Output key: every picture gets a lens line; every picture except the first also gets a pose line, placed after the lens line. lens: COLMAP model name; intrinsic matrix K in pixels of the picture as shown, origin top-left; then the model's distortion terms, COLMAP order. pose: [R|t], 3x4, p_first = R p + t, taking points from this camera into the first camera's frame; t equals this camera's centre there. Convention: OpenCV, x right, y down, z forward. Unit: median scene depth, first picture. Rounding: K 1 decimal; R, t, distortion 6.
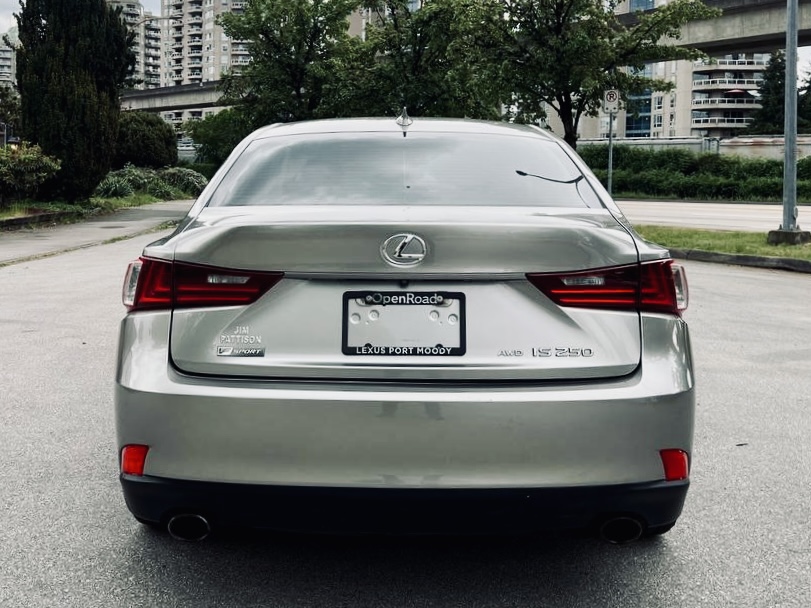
lens RADIAL K [[965.2, 0, 386.2], [0, 965.2, 244.0], [0, 0, 1]] dist [0.156221, -0.335627]
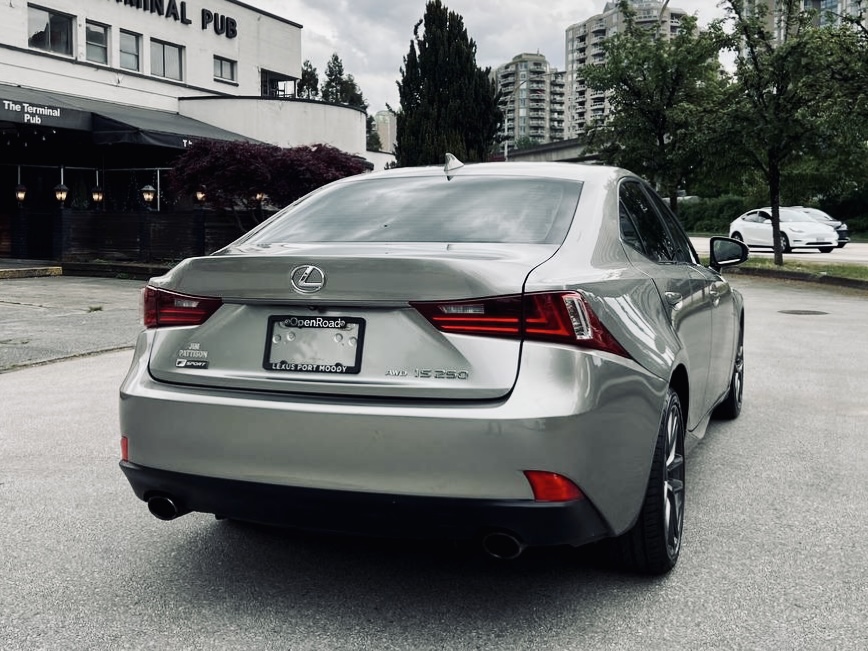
lens RADIAL K [[971.1, 0, 434.5], [0, 971.1, 283.3], [0, 0, 1]] dist [0.115255, -0.284281]
pose [[0.933271, 0.006873, -0.359106, 0.065344], [-0.011330, 0.999883, -0.010309, 0.002402], [0.358993, 0.013690, 0.933240, -0.002079]]
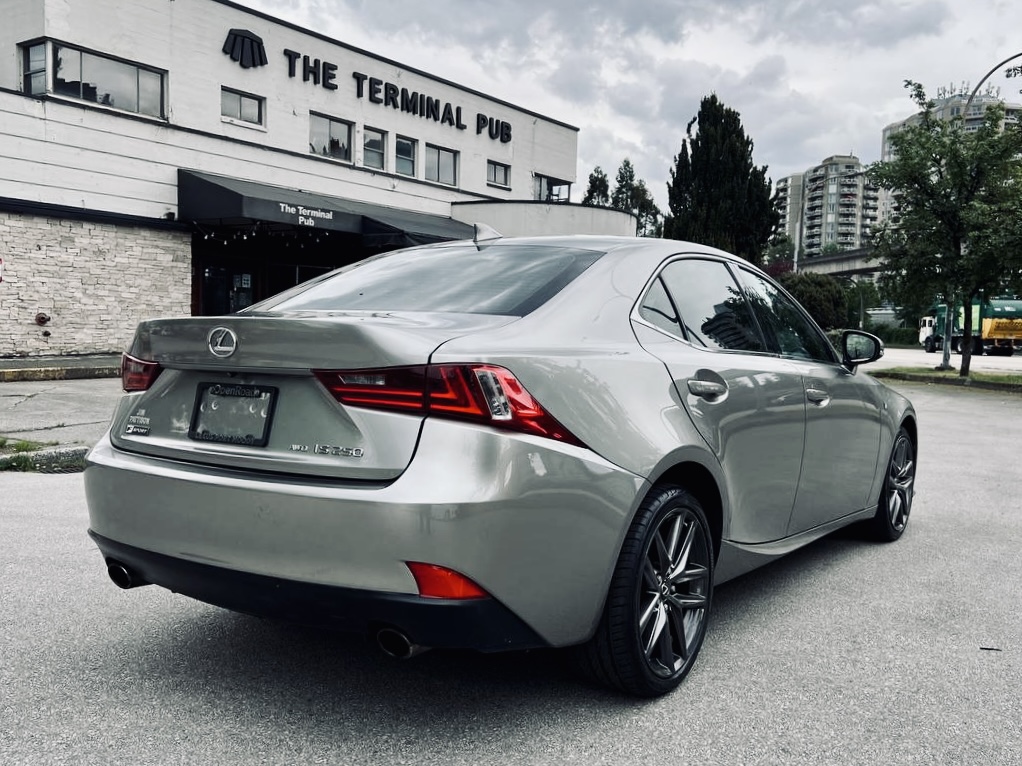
lens RADIAL K [[970.9, 0, 508.1], [0, 970.9, 426.1], [0, 0, 1]] dist [0.059713, -0.099771]
pose [[0.827865, 0.059685, -0.557744, 0.100810], [-0.051008, 0.998214, 0.031110, 0.005444], [0.558604, 0.002695, 0.829430, 0.032636]]
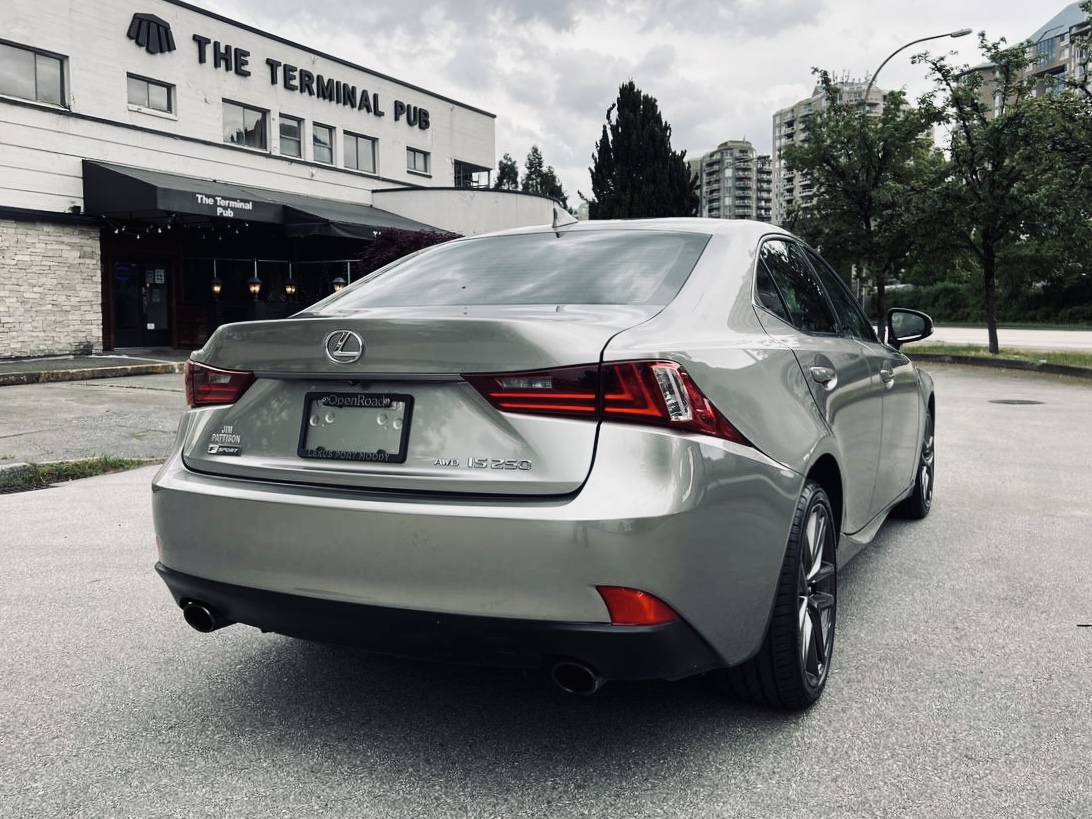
lens RADIAL K [[975.4, 0, 544.6], [0, 975.4, 387.5], [0, 0, 1]] dist [0.042846, -0.060766]
pose [[0.893863, 0.008940, -0.448252, 0.070485], [-0.009120, 0.999957, 0.001757, 0.004743], [0.448248, 0.002518, 0.893906, 0.027670]]
